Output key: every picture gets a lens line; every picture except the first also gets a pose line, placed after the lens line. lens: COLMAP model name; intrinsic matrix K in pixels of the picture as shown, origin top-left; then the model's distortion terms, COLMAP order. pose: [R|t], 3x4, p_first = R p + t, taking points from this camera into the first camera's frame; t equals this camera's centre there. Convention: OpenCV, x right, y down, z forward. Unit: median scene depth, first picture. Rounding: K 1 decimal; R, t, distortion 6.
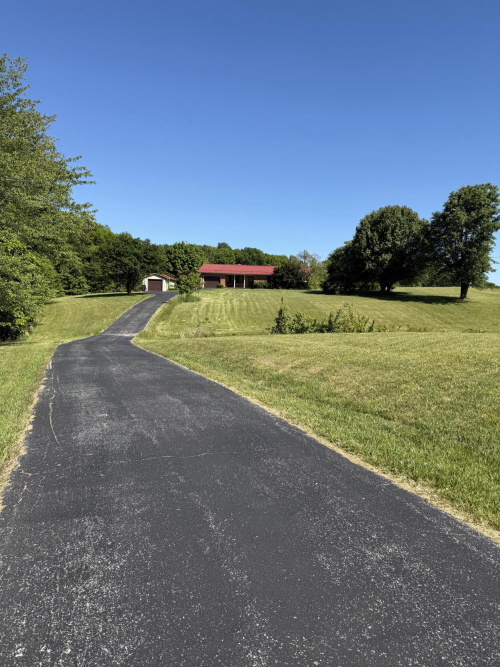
lens RADIAL K [[469.4, 0, 250.7], [0, 469.4, 334.1], [0, 0, 1]] dist [0.112976, 0.000403]
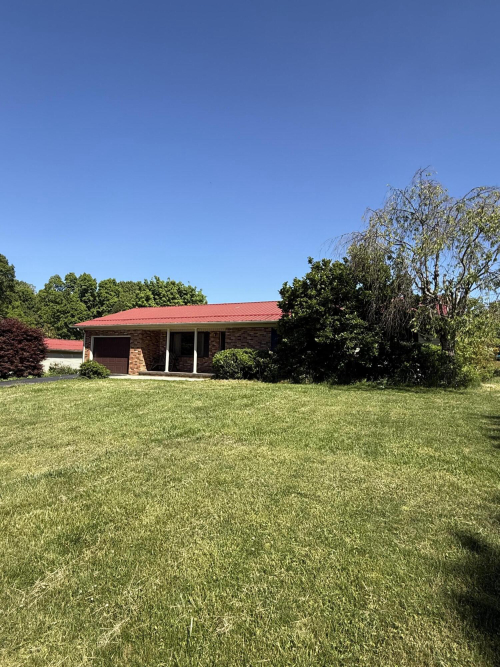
lens RADIAL K [[369.3, 0, 249.8], [0, 369.3, 334.8], [0, 0, 1]] dist [-0.005560, -0.000169]
pose [[0.944456, -0.036674, -0.326586, 0.115265], [-0.017674, 0.986647, -0.161909, -0.110015], [0.328163, 0.158688, 0.931197, 1.019660]]
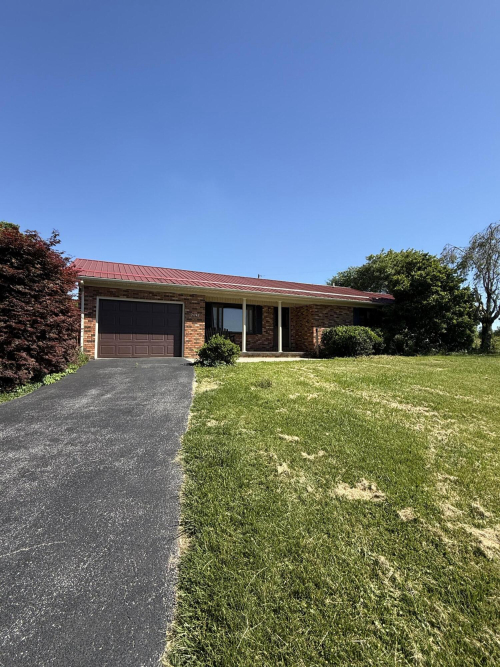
lens RADIAL K [[316.3, 0, 248.0], [0, 316.3, 334.9], [0, 0, 1]] dist [0.002180, 0.000028]
pose [[0.855609, -0.010908, 0.517507, -0.146761], [0.063382, 0.994462, -0.083830, -0.120994], [-0.513727, 0.104526, 0.851563, 1.101183]]
